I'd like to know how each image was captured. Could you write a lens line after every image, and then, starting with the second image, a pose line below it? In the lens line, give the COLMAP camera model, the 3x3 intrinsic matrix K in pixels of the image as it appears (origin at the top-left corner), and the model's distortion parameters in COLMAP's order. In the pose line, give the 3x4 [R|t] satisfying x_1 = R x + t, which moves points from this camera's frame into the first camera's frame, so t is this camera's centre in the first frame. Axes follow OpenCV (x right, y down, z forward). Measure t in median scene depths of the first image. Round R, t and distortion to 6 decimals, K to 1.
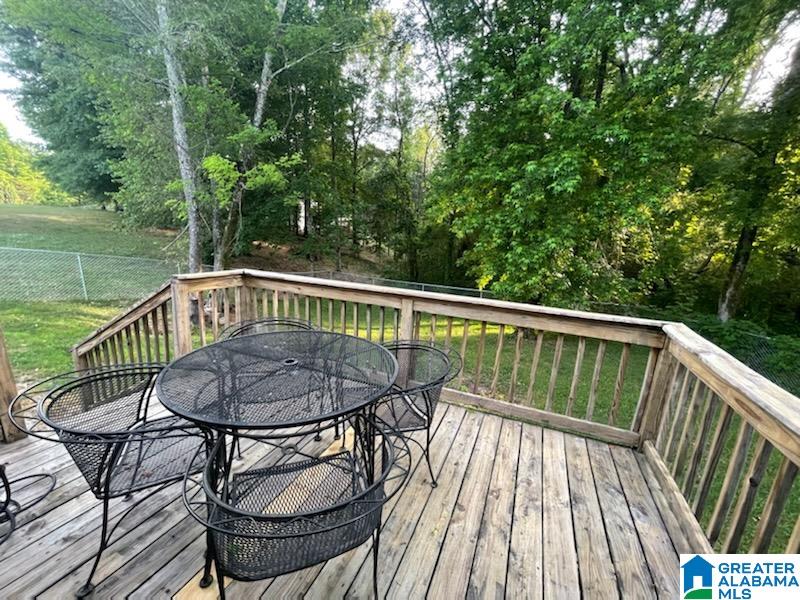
lens RADIAL K [[323.3, 0, 396.5], [0, 323.3, 303.3], [0, 0, 1]] dist [-0.001372, -0.000218]
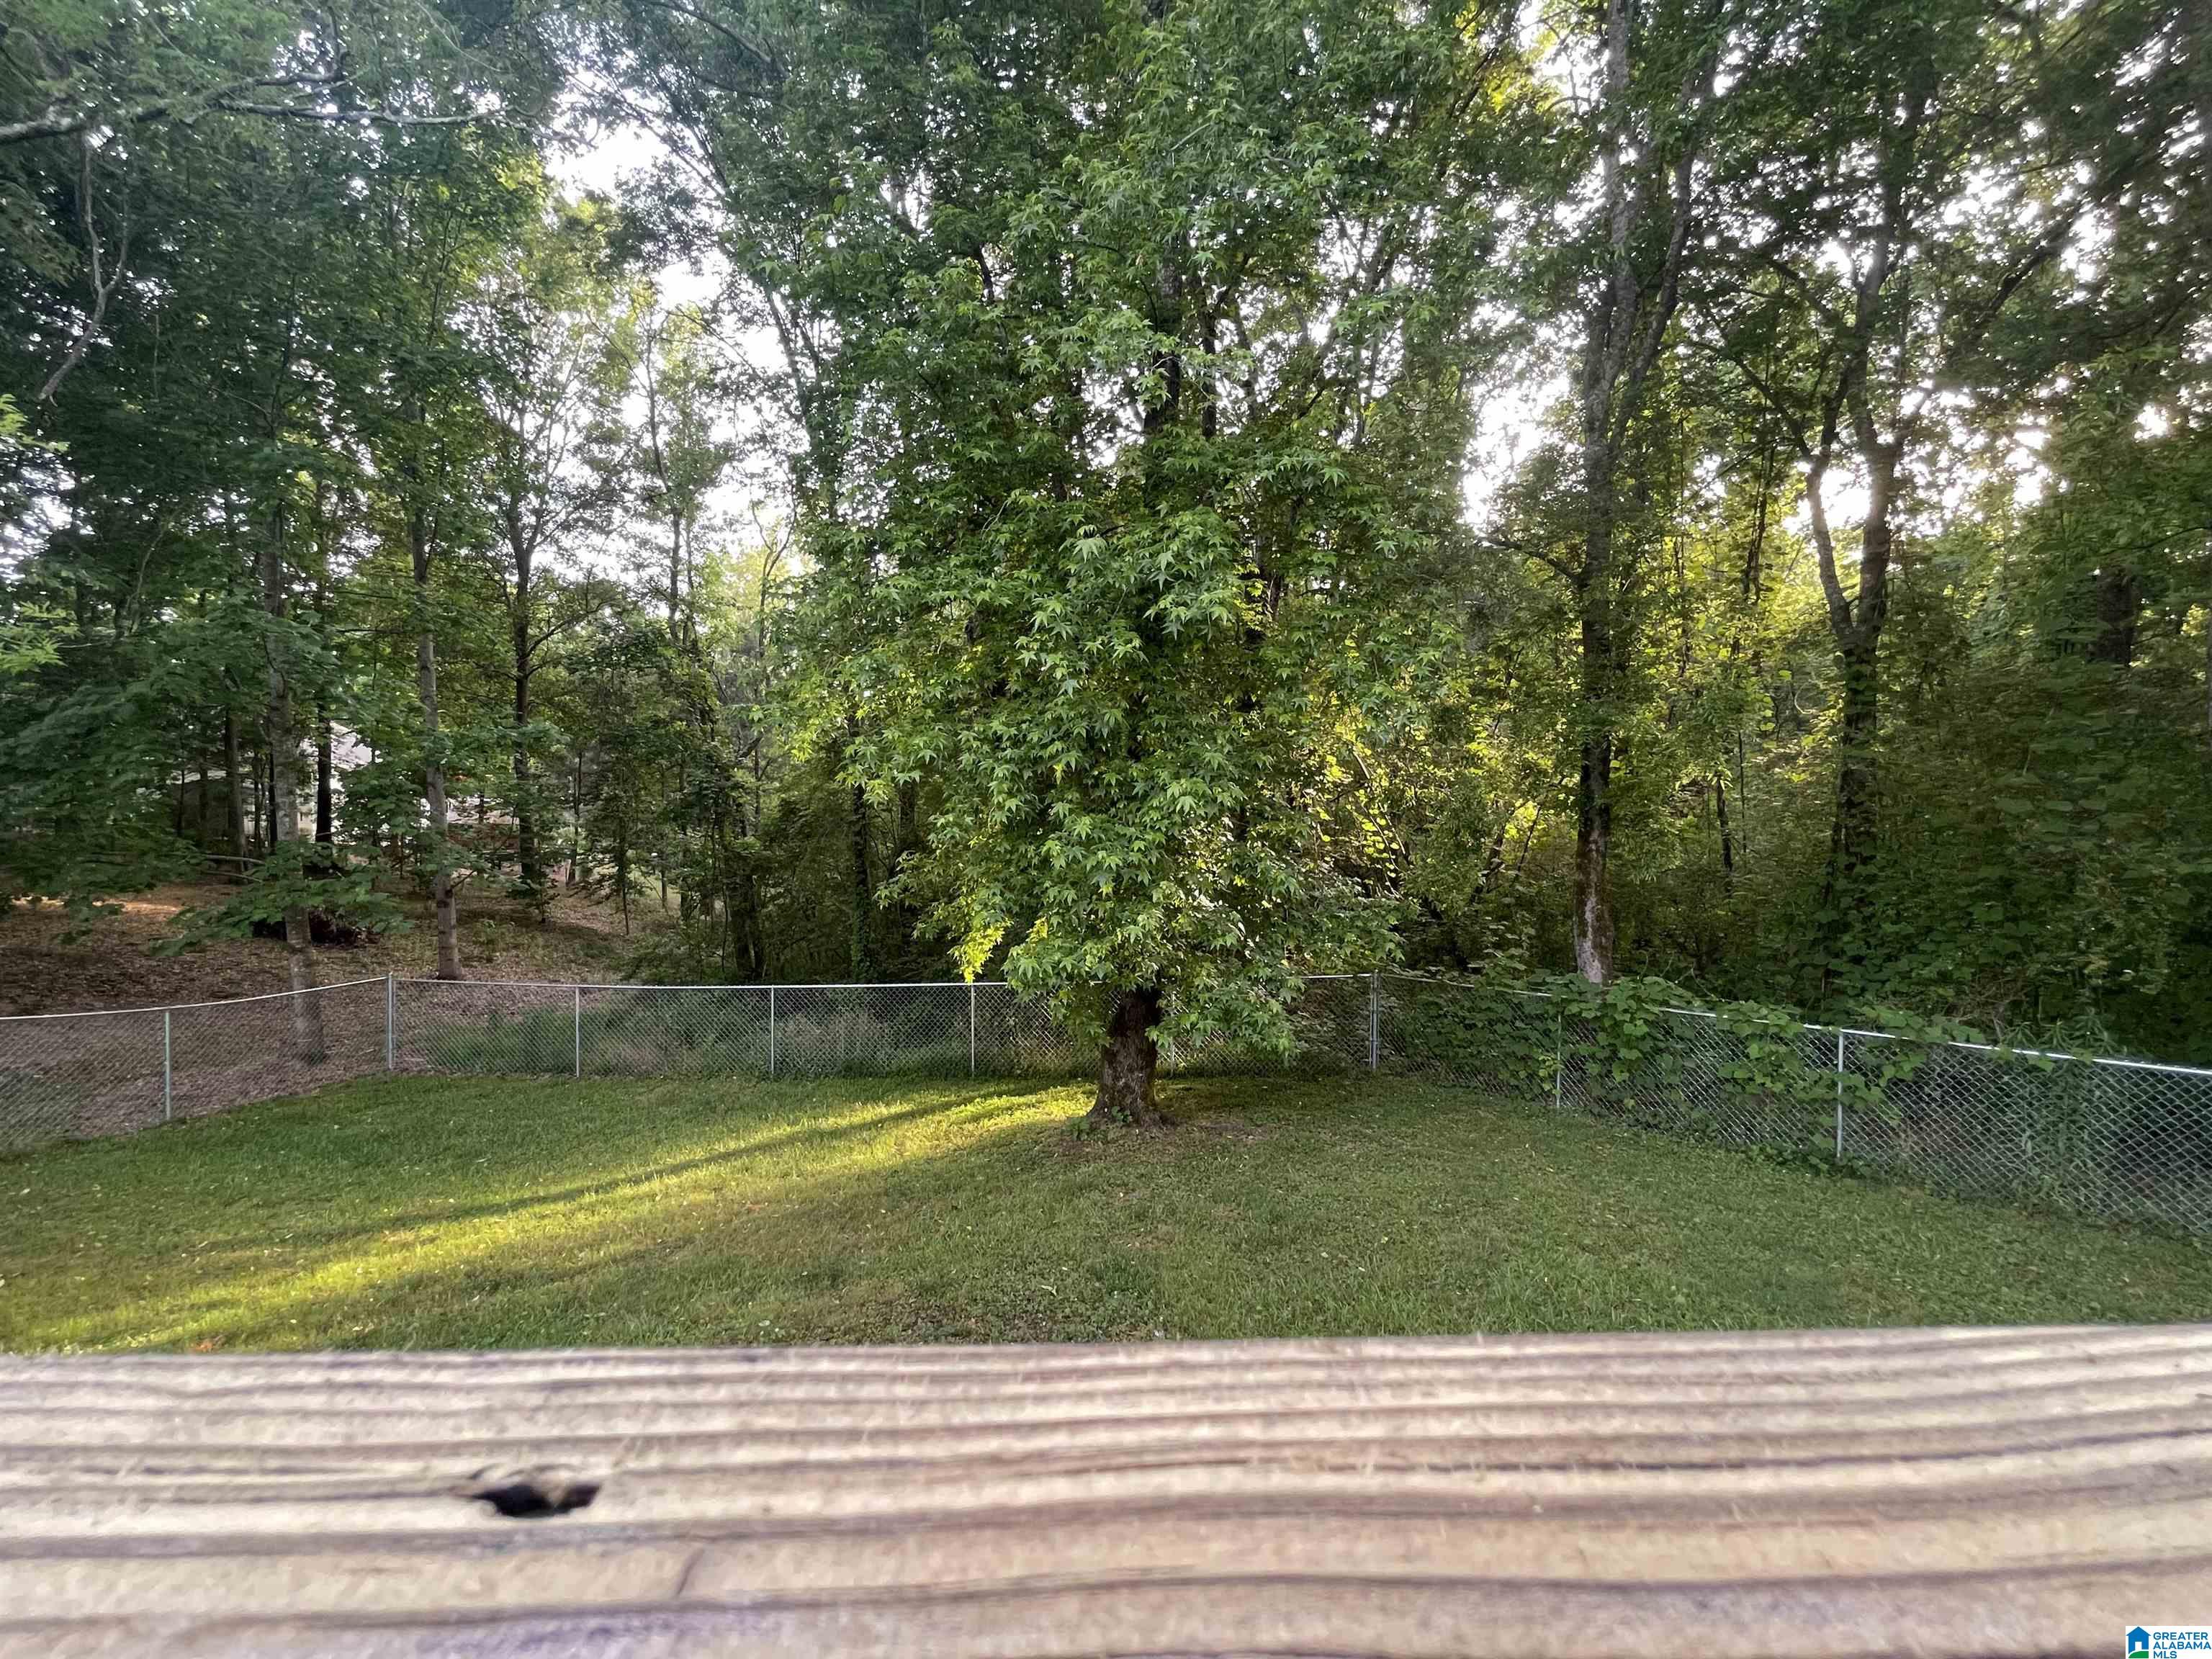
lens RADIAL K [[894.0, 0, 1105.8], [0, 894.0, 838.3], [0, 0, 1]] dist [-0.001372, -0.000218]
pose [[0.911554, -0.055053, 0.407478, 0.059390], [0.138634, 0.974120, -0.178522, -0.006065], [-0.387104, 0.219223, 0.895596, 0.235329]]
